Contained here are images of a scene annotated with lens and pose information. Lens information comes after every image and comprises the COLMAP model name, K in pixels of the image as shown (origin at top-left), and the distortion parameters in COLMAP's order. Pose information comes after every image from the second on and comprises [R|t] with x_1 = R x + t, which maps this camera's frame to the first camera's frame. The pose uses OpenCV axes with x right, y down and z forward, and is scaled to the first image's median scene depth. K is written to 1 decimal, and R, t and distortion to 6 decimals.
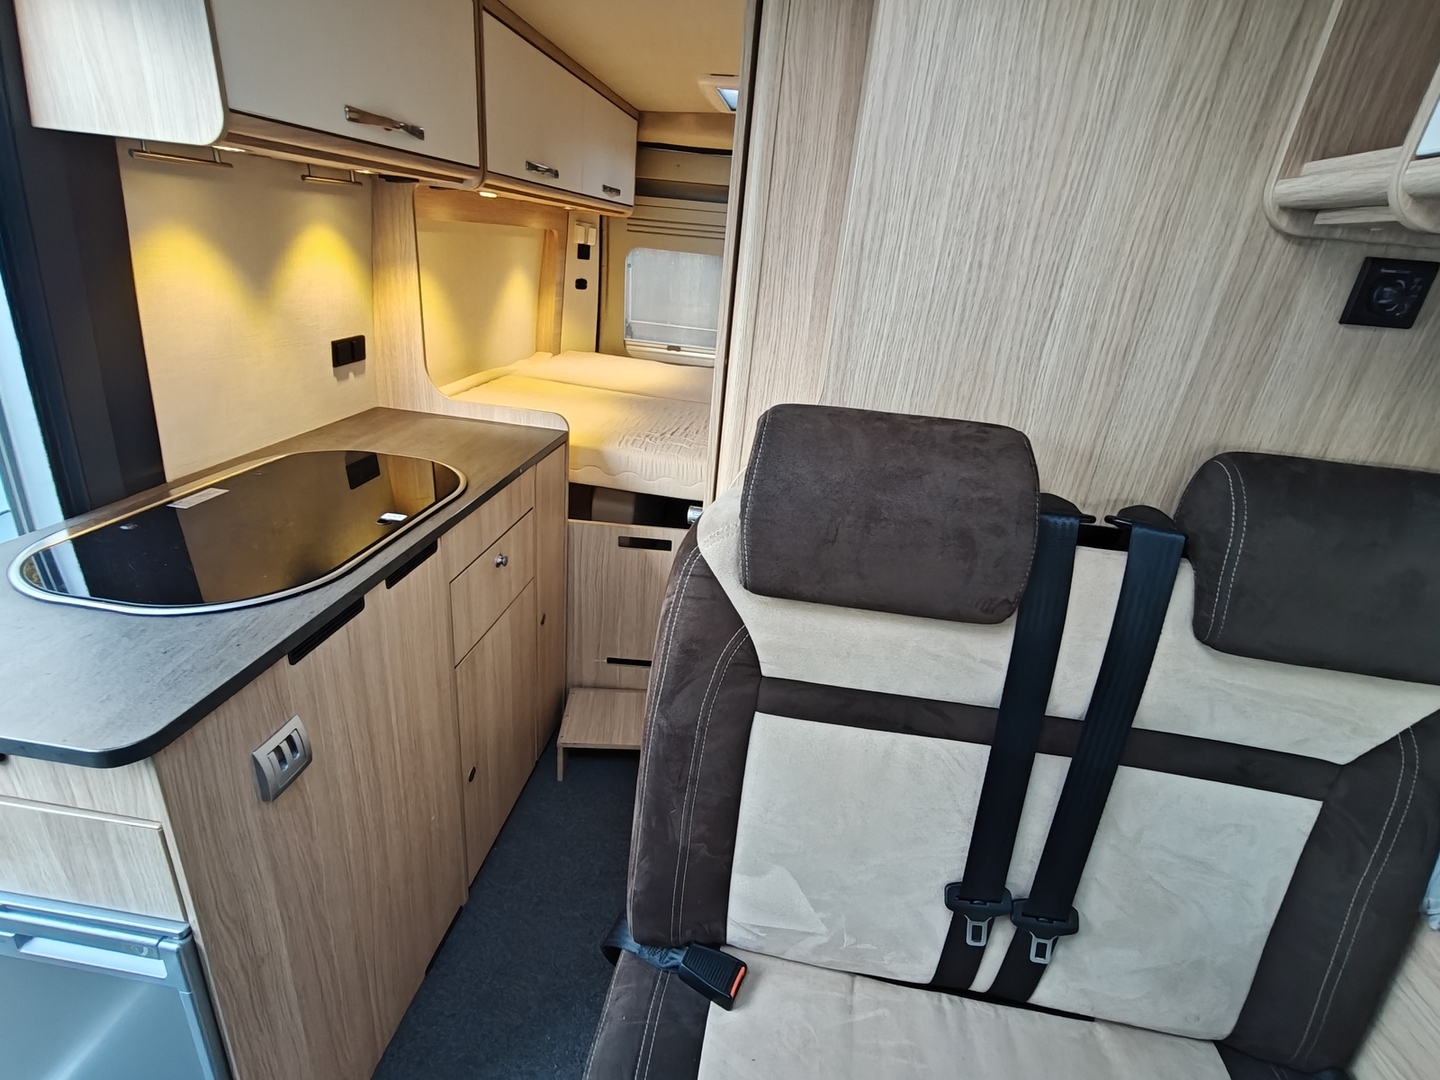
lens RADIAL K [[686.5, 0, 718.8], [0, 686.5, 532.0], [0, 0, 1]] dist [0.000044, 0.000777]
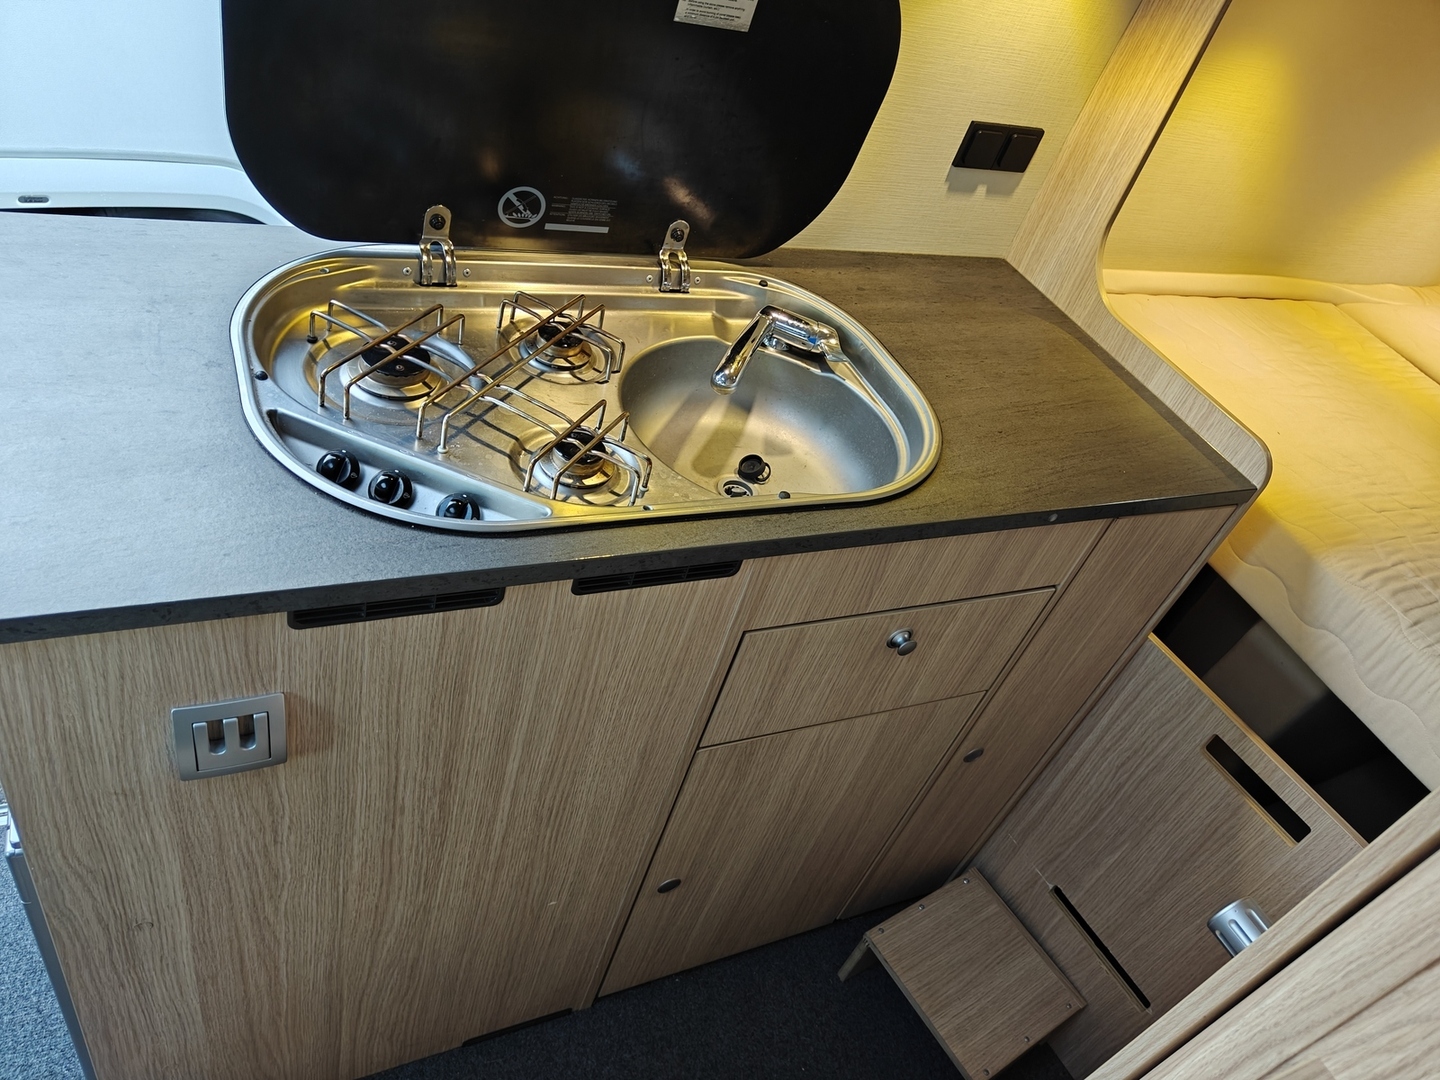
lens RADIAL K [[1013.8, 0, 730.1], [0, 1013.8, 544.7], [0, 0, 1]] dist [0.010704, -0.000457]
pose [[0.527962, 0.591776, -0.609144, 0.020477], [-0.515269, 0.793364, 0.324146, -0.150727], [0.675095, 0.142736, 0.723791, 0.291408]]
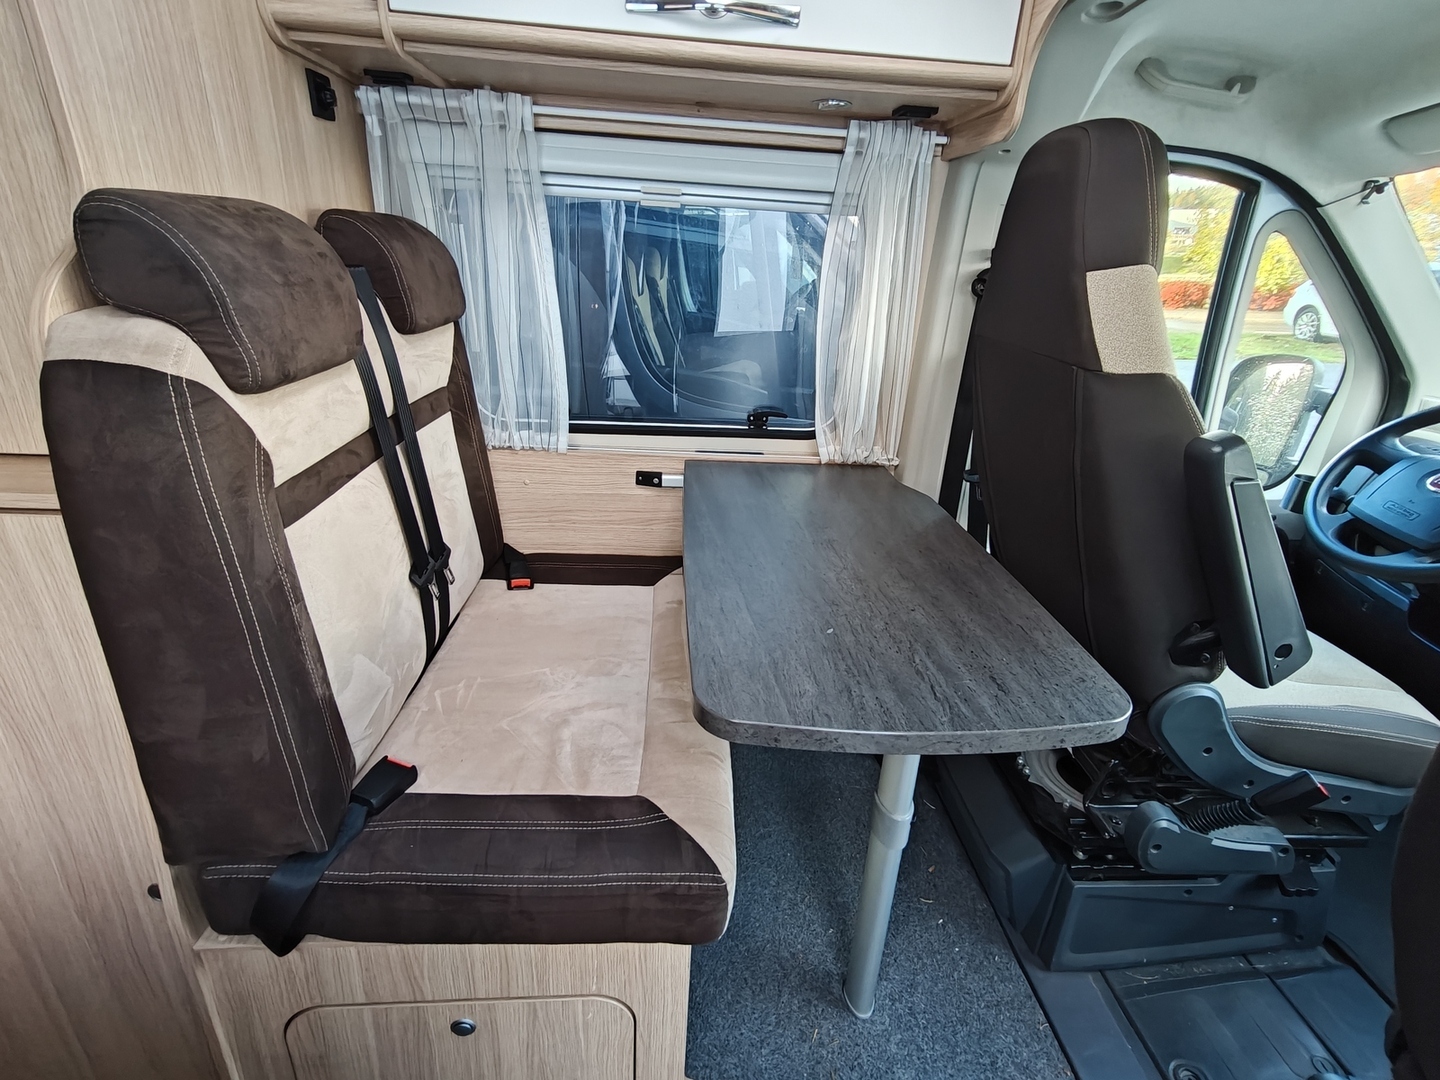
lens RADIAL K [[686.5, 0, 724.9], [0, 686.5, 536.6], [0, 0, 1]] dist [0.000044, 0.000777]
pose [[-0.193449, -0.467656, 0.862482, -1.015870], [0.307851, 0.805757, 0.505948, -0.035251], [-0.931560, 0.363391, -0.011904, 0.479726]]
